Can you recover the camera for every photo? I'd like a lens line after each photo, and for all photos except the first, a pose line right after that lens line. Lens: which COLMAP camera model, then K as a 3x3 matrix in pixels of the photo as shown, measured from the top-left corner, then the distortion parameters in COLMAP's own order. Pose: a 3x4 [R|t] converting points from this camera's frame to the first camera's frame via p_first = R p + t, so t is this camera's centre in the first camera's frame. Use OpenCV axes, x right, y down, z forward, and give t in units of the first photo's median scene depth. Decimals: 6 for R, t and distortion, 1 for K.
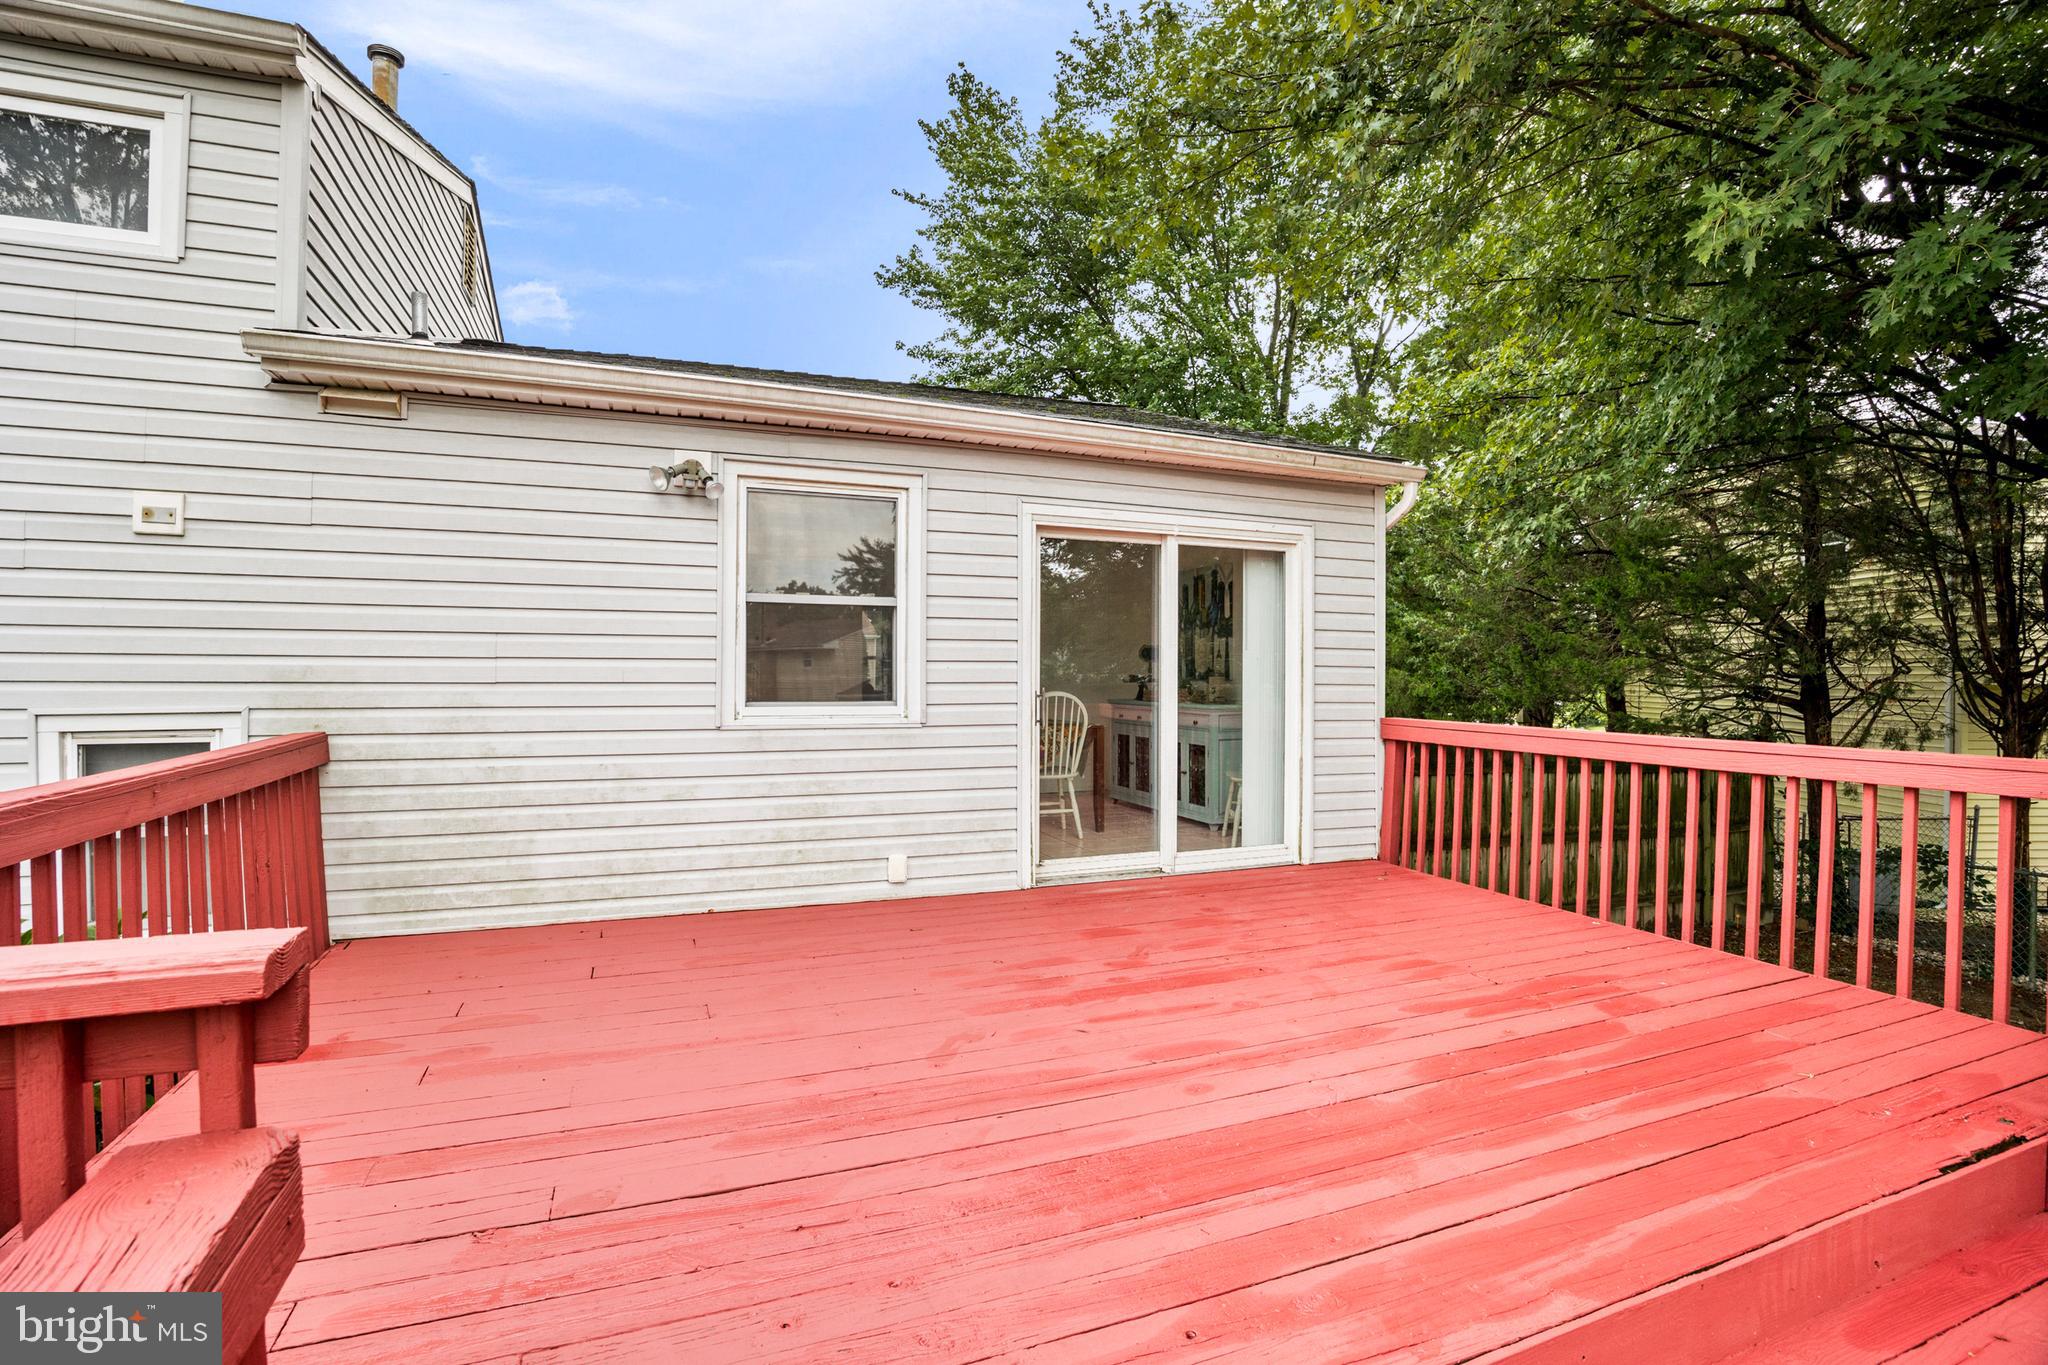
lens RADIAL K [[968.6, 0, 1034.3], [0, 968.6, 674.3], [0, 0, 1]] dist [-0.043187, -0.000089]
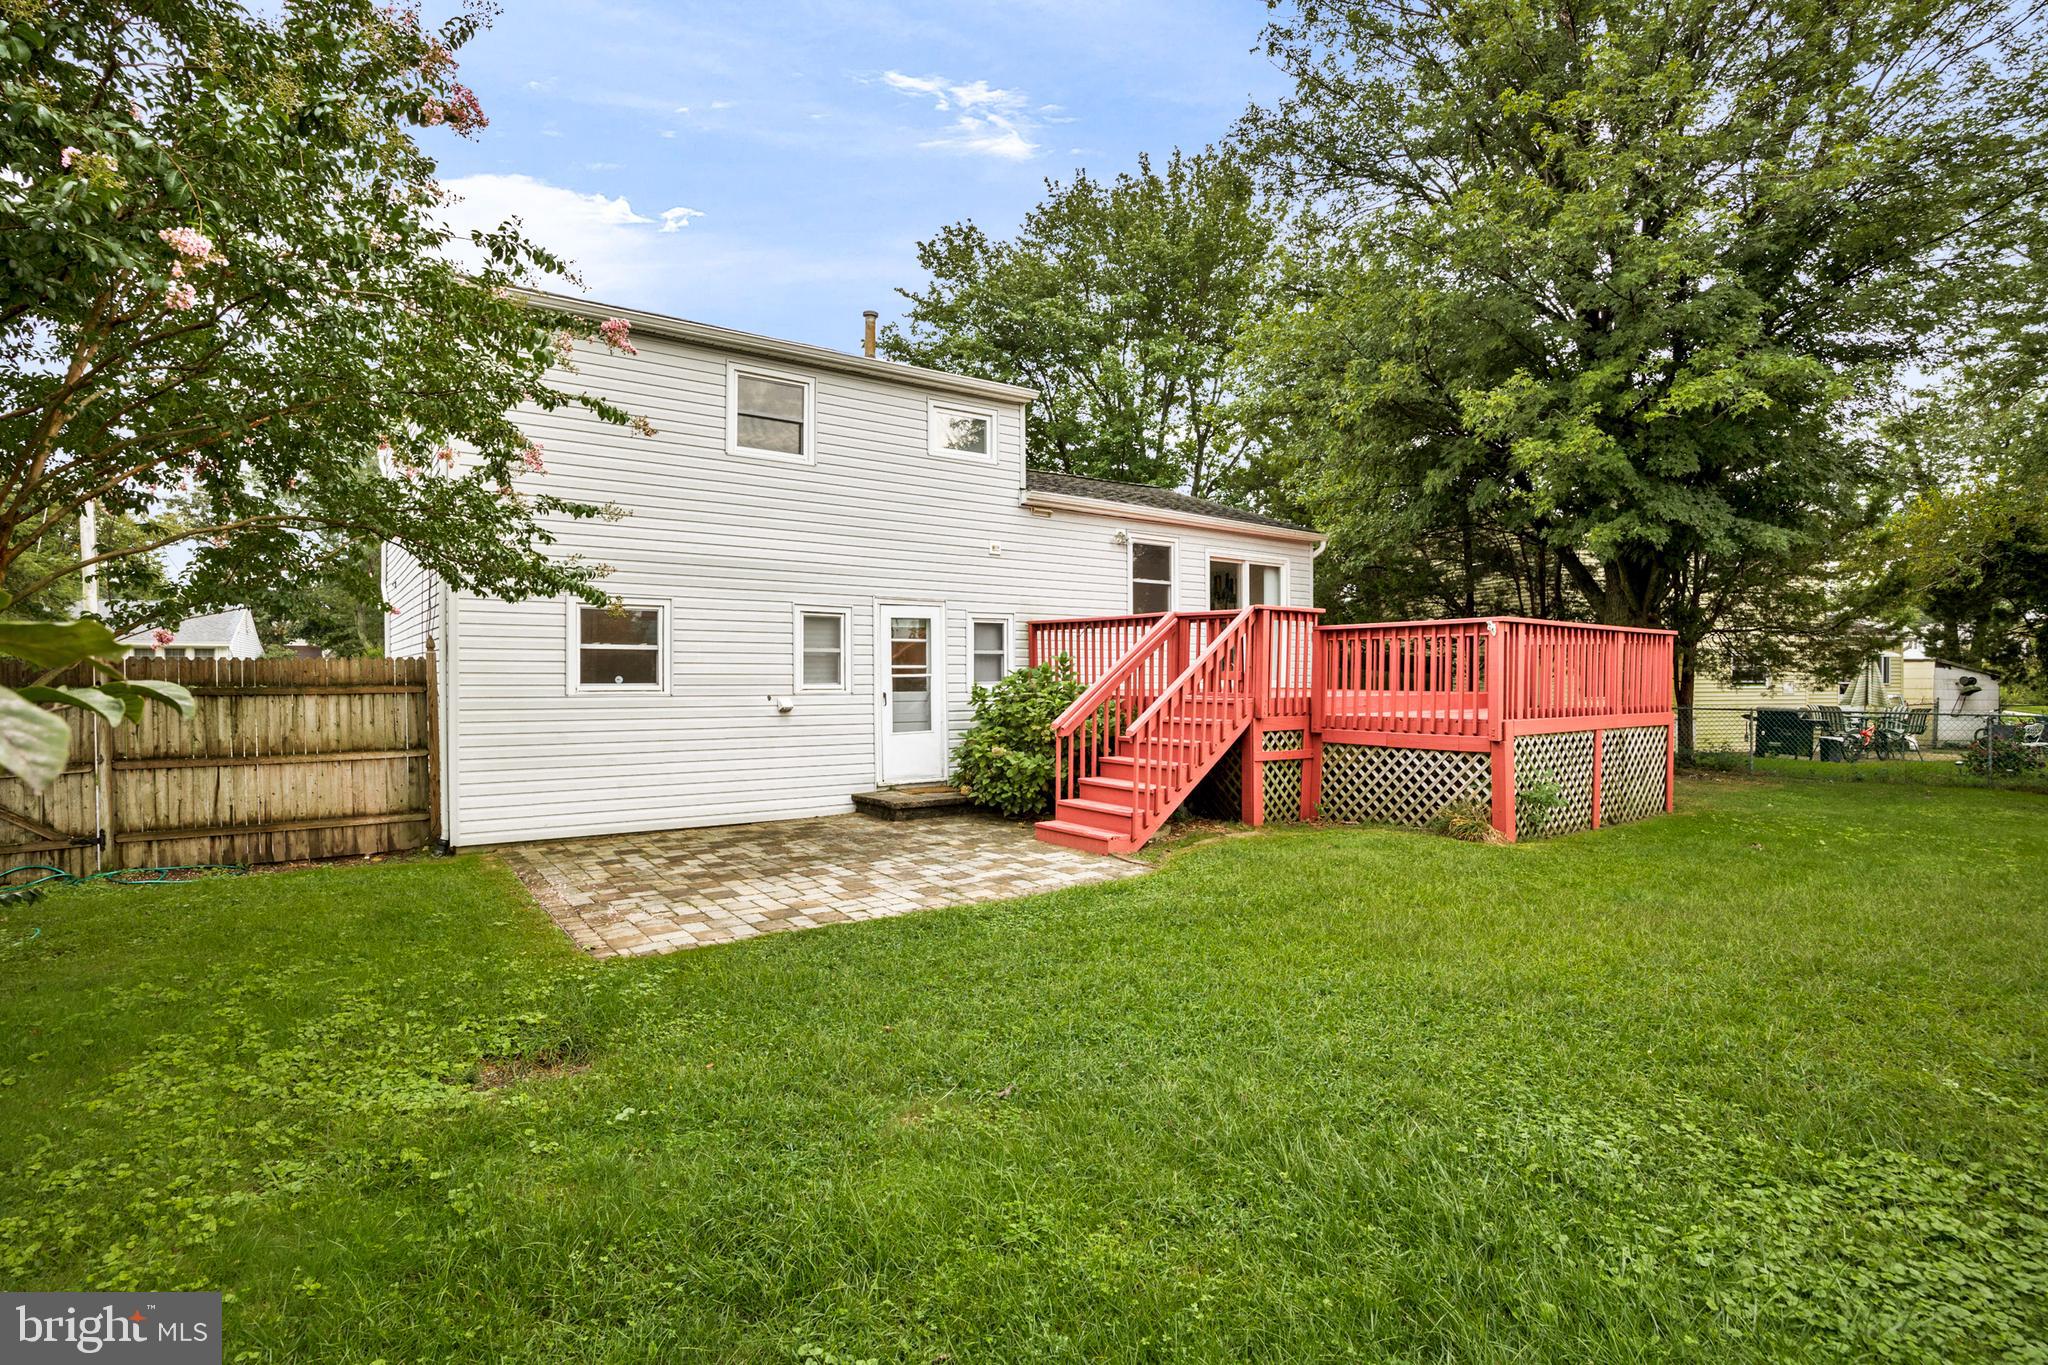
lens RADIAL K [[1048.1, 0, 1038.8], [0, 1048.1, 680.0], [0, 0, 1]] dist [-0.021946, -0.000474]
pose [[0.962745, -0.009542, 0.270242, -0.747811], [0.010316, 0.999946, -0.001445, 0.114800], [-0.270214, 0.004179, 0.962791, -1.013317]]
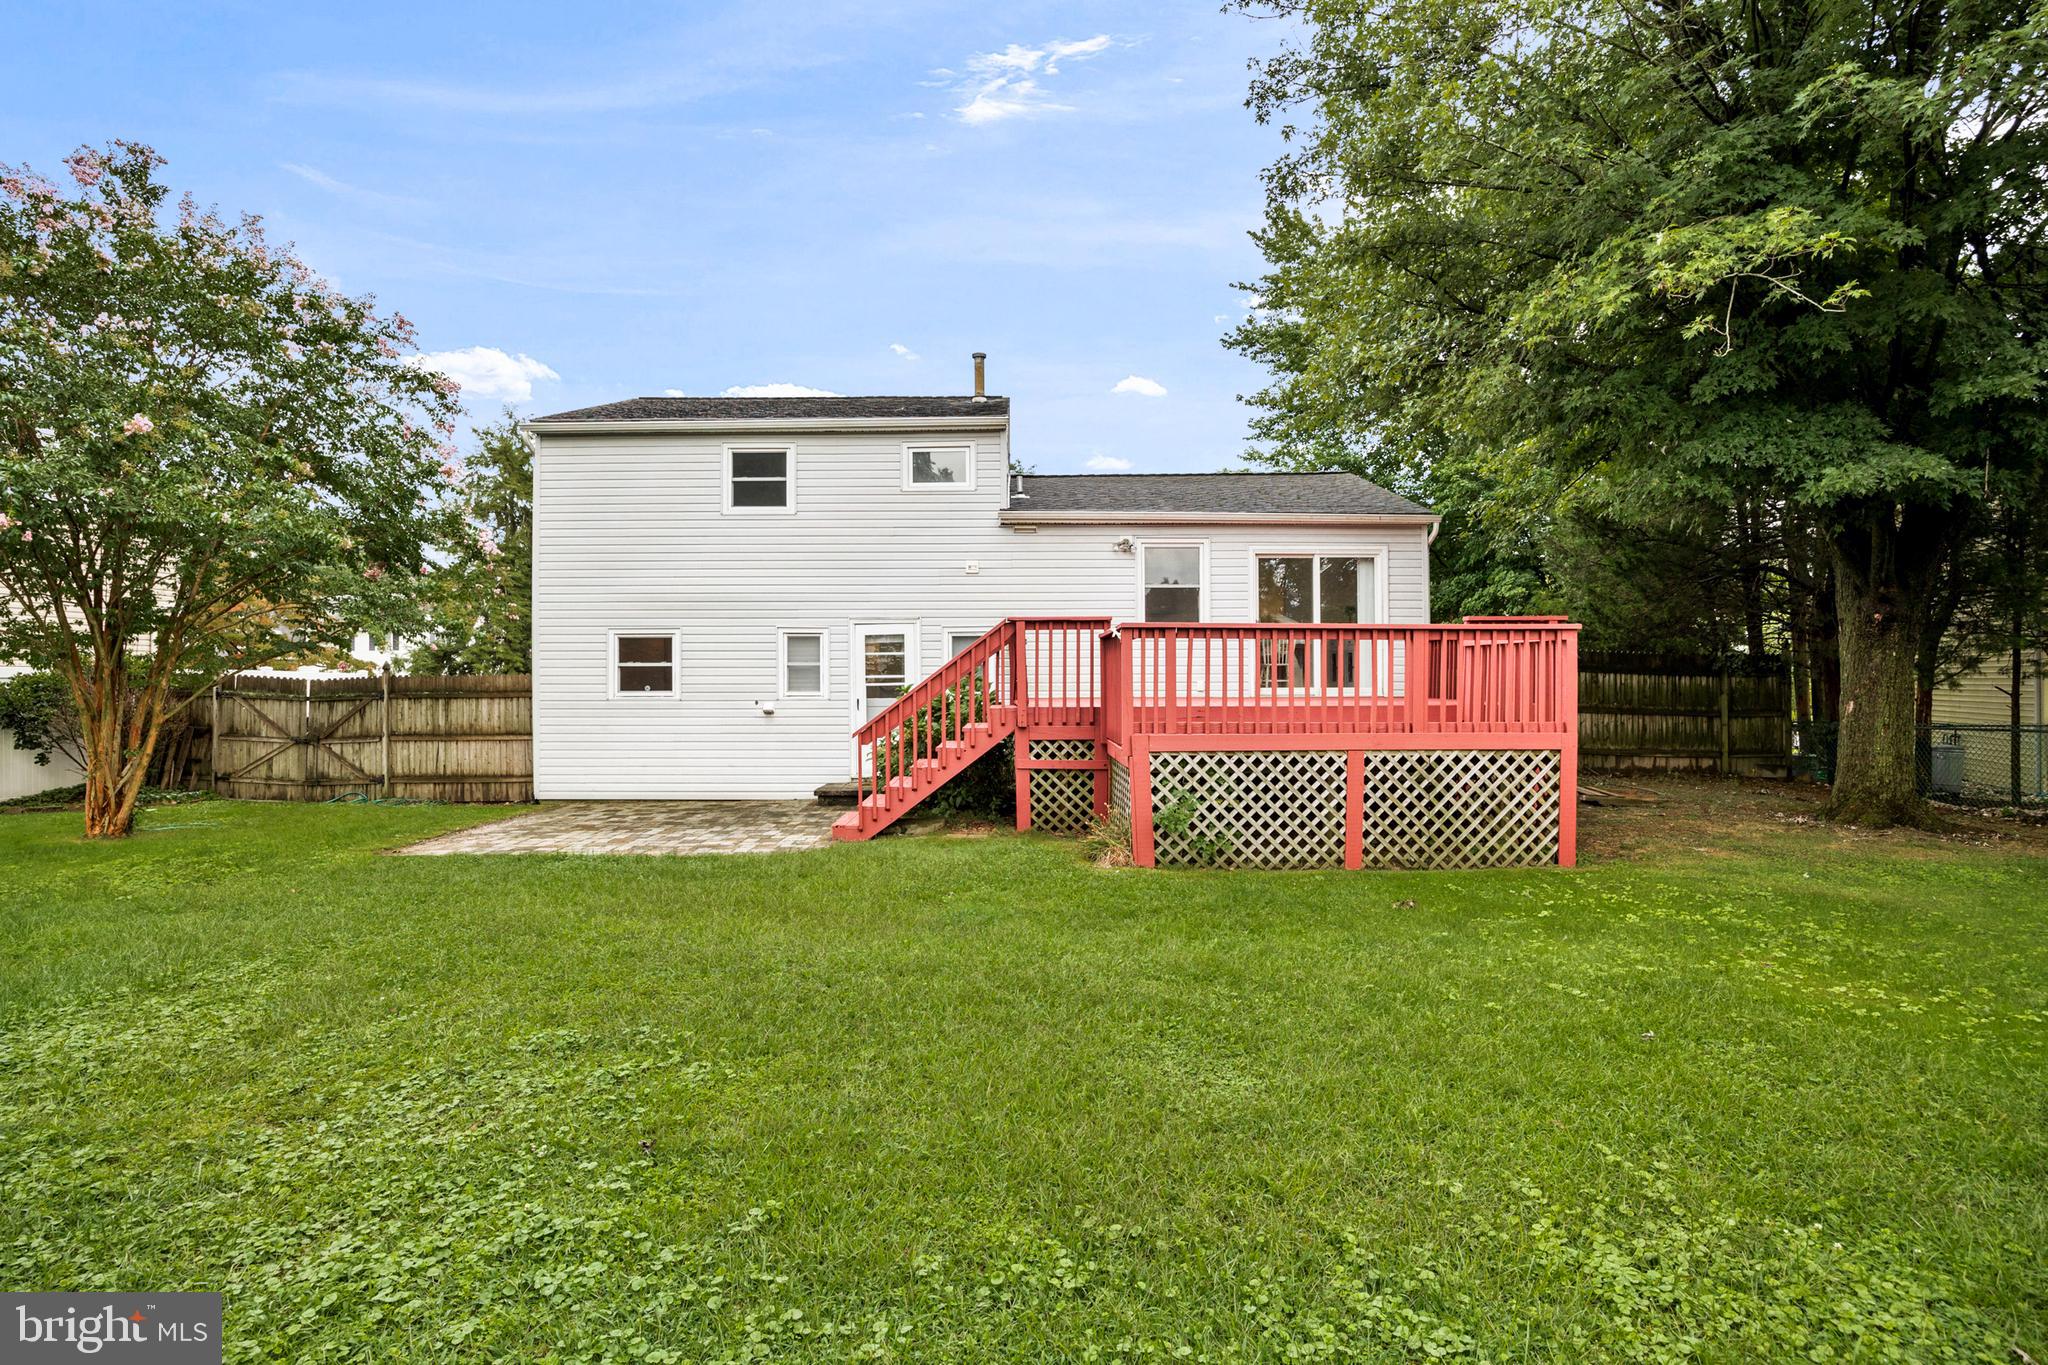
lens RADIAL K [[1111.7, 0, 1013.3], [0, 1111.7, 676.9], [0, 0, 1]] dist [-0.029606, 0.005151]
pose [[0.928948, -0.013384, -0.369968, 0.285763], [0.009512, 0.999879, -0.012288, 0.116836], [0.370087, 0.007896, 0.928963, -1.137548]]
